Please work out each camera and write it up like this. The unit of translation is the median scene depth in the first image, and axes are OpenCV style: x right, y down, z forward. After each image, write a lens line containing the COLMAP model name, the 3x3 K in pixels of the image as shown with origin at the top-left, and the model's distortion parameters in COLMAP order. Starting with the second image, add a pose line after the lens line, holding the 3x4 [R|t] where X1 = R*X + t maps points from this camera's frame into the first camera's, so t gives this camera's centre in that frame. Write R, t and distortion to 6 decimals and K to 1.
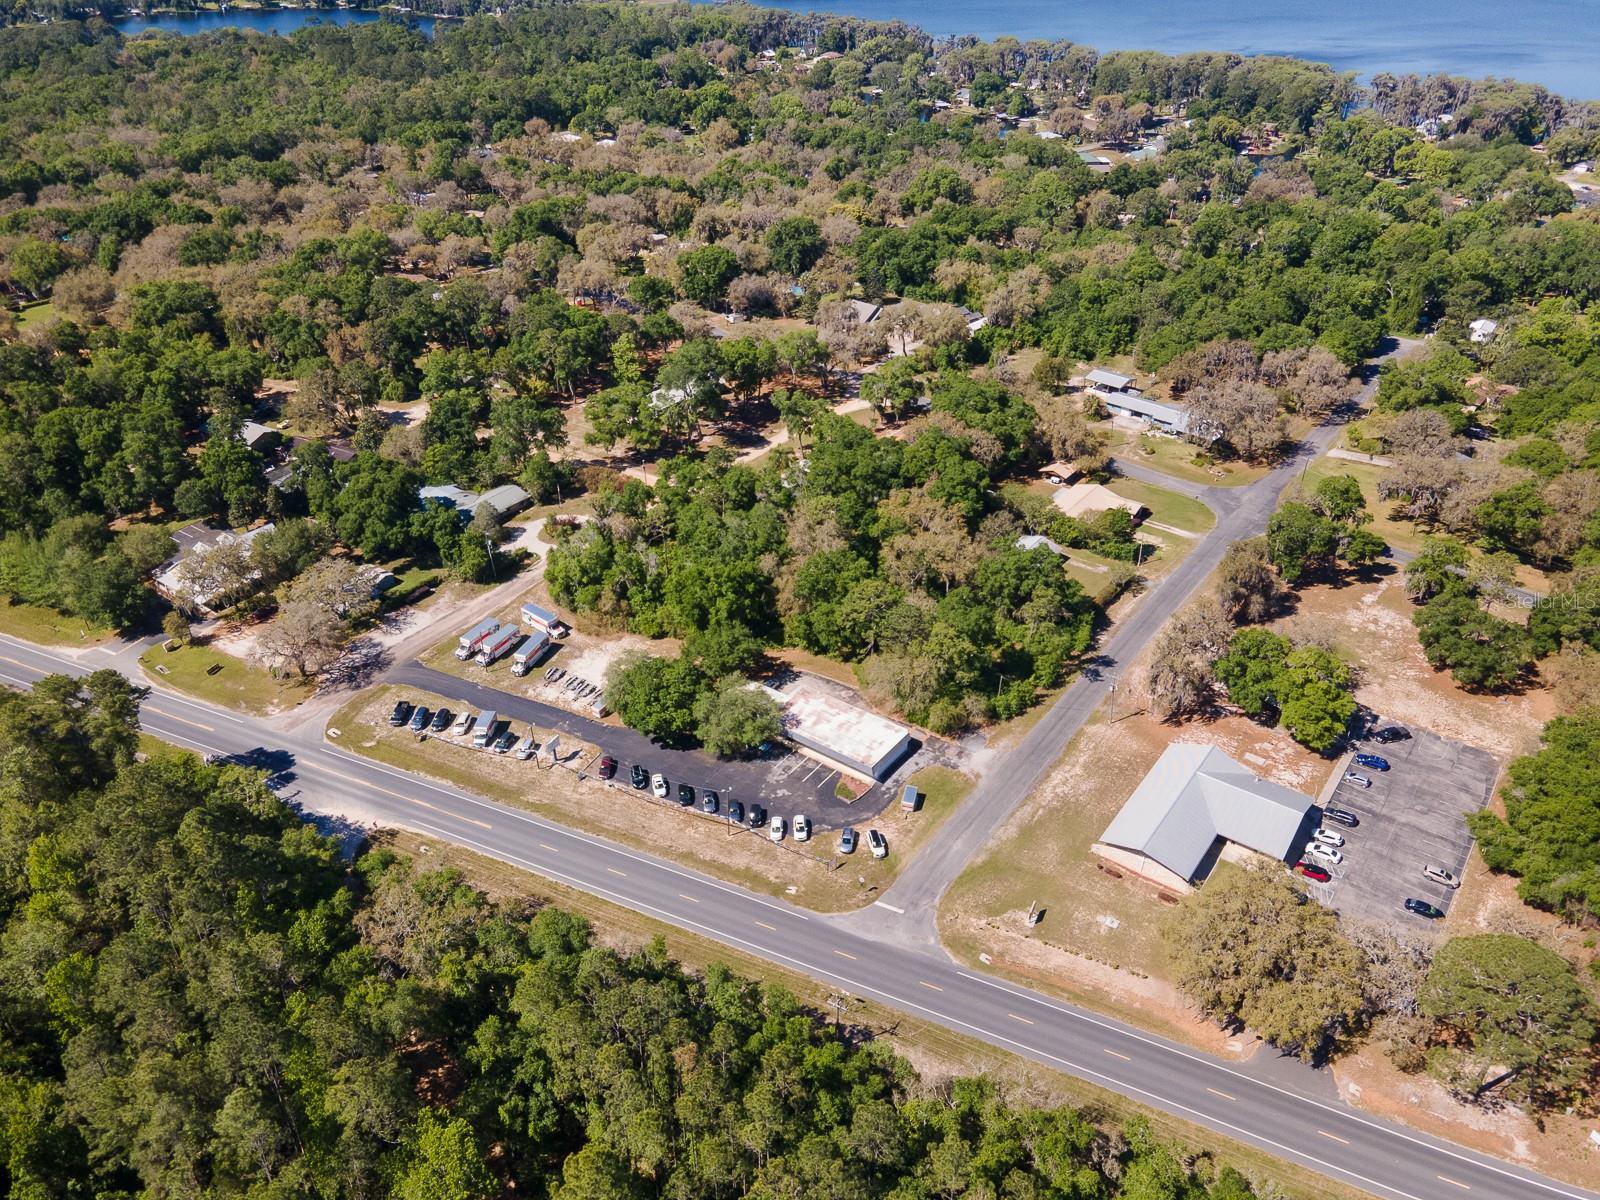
lens RADIAL K [[1173.6, 0, 800.0], [0, 1173.6, 600.0], [0, 0, 1]] dist [0.005755, 0.067151]
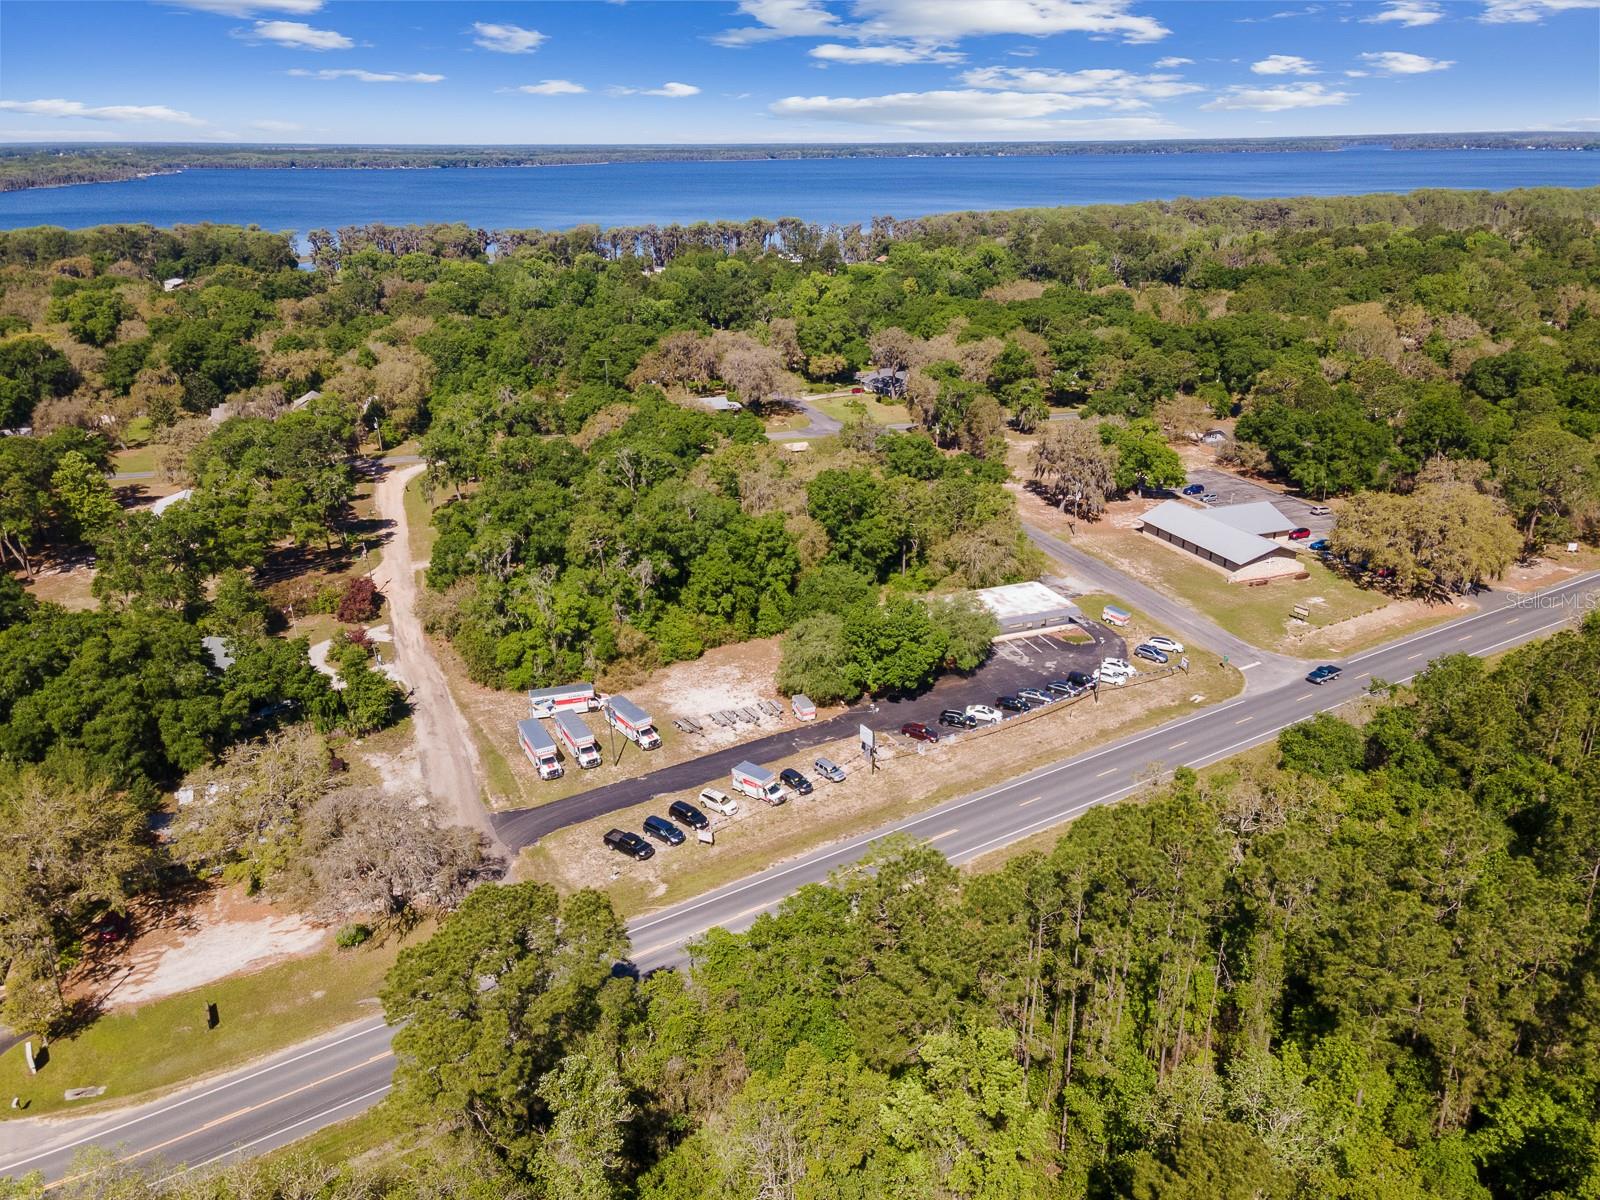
lens RADIAL K [[1173.6, 0, 800.0], [0, 1173.6, 600.0], [0, 0, 1]] dist [0.005755, 0.067151]
pose [[0.540105, -0.311178, 0.781956, -0.707249], [0.447492, 0.893088, 0.046315, -0.005779], [-0.712767, 0.324904, 0.621611, 0.496618]]
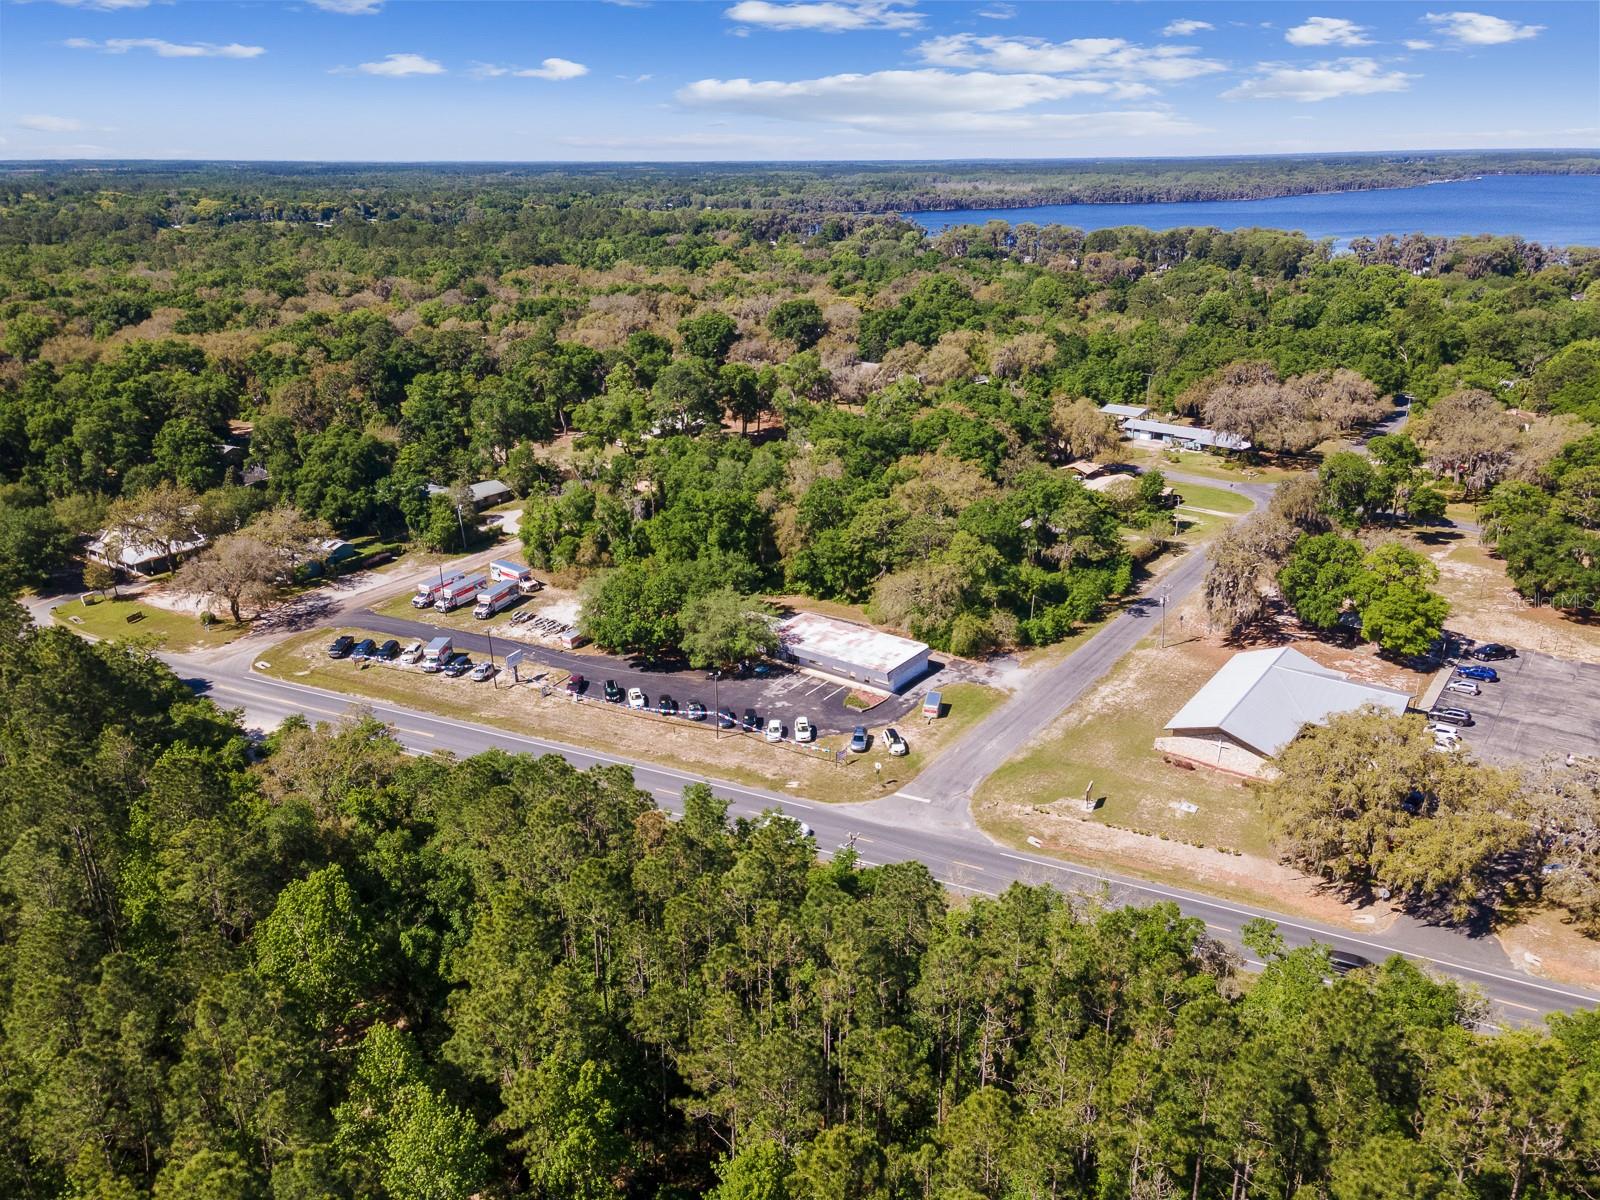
lens RADIAL K [[1173.6, 0, 800.0], [0, 1173.6, 600.0], [0, 0, 1]] dist [0.005755, 0.067151]
pose [[0.999979, -0.005609, -0.003117, 0.001086], [0.004921, 0.982021, -0.188706, 0.220370], [0.004119, 0.188687, 0.982029, 0.137396]]
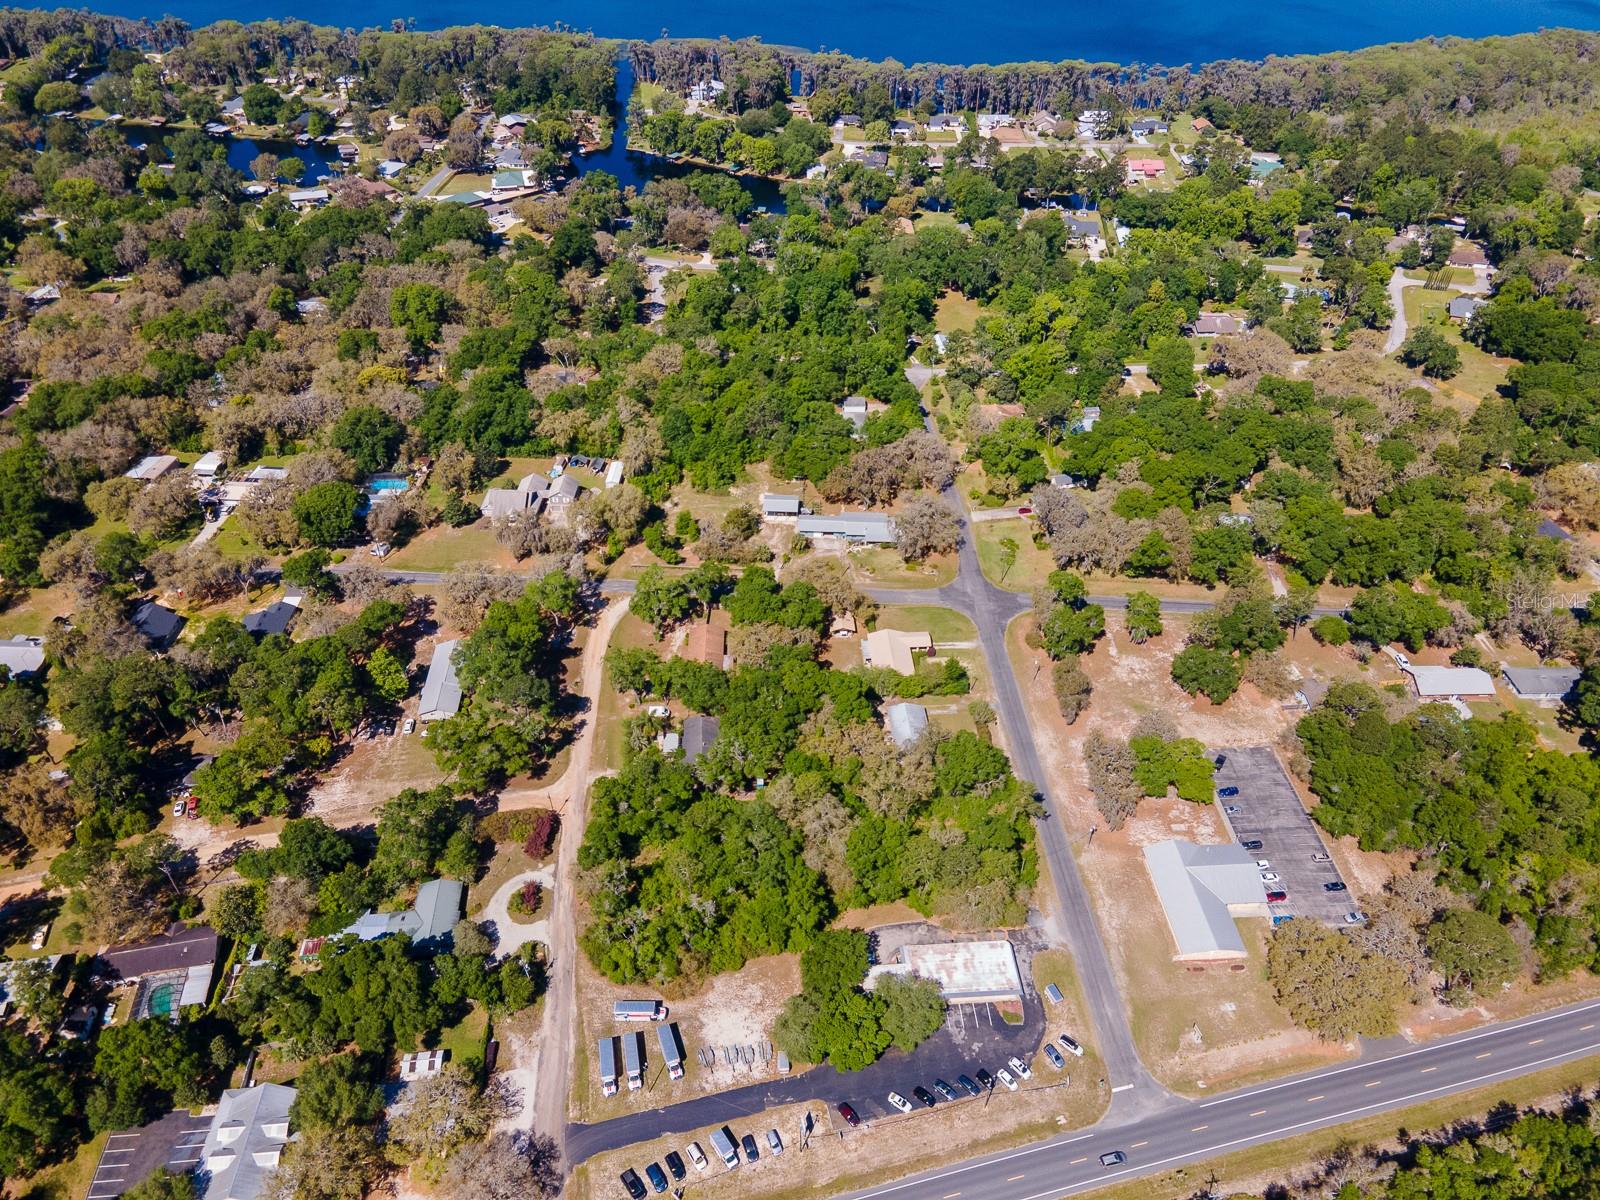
lens RADIAL K [[1173.6, 0, 800.0], [0, 1173.6, 600.0], [0, 0, 1]] dist [0.005755, 0.067151]
pose [[0.762871, -0.397783, 0.509703, -0.531750], [0.334962, 0.917453, 0.214664, -0.527185], [-0.553018, 0.006970, 0.833140, 0.055510]]
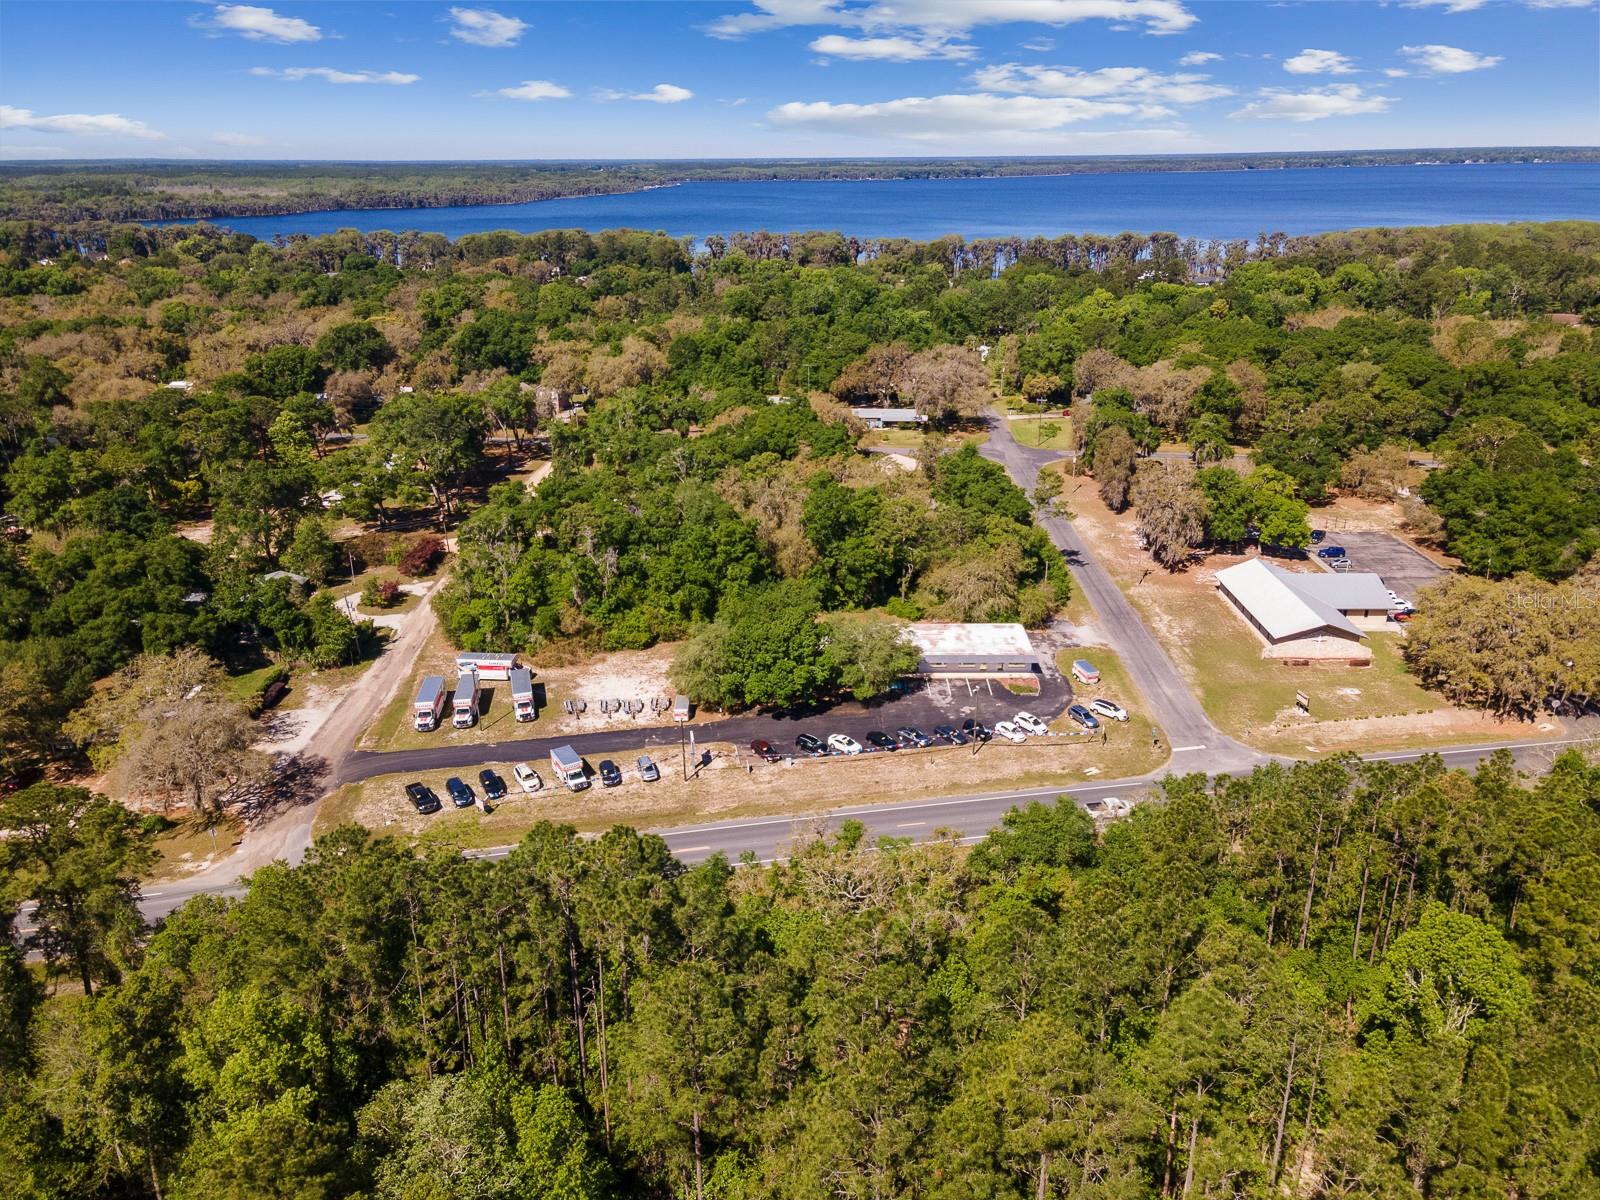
lens RADIAL K [[1173.6, 0, 800.0], [0, 1173.6, 600.0], [0, 0, 1]] dist [0.005755, 0.067151]
pose [[0.813178, -0.212693, 0.541760, -0.486674], [0.311985, 0.945097, -0.097245, 0.118410], [-0.491333, 0.248098, 0.834889, 0.296109]]
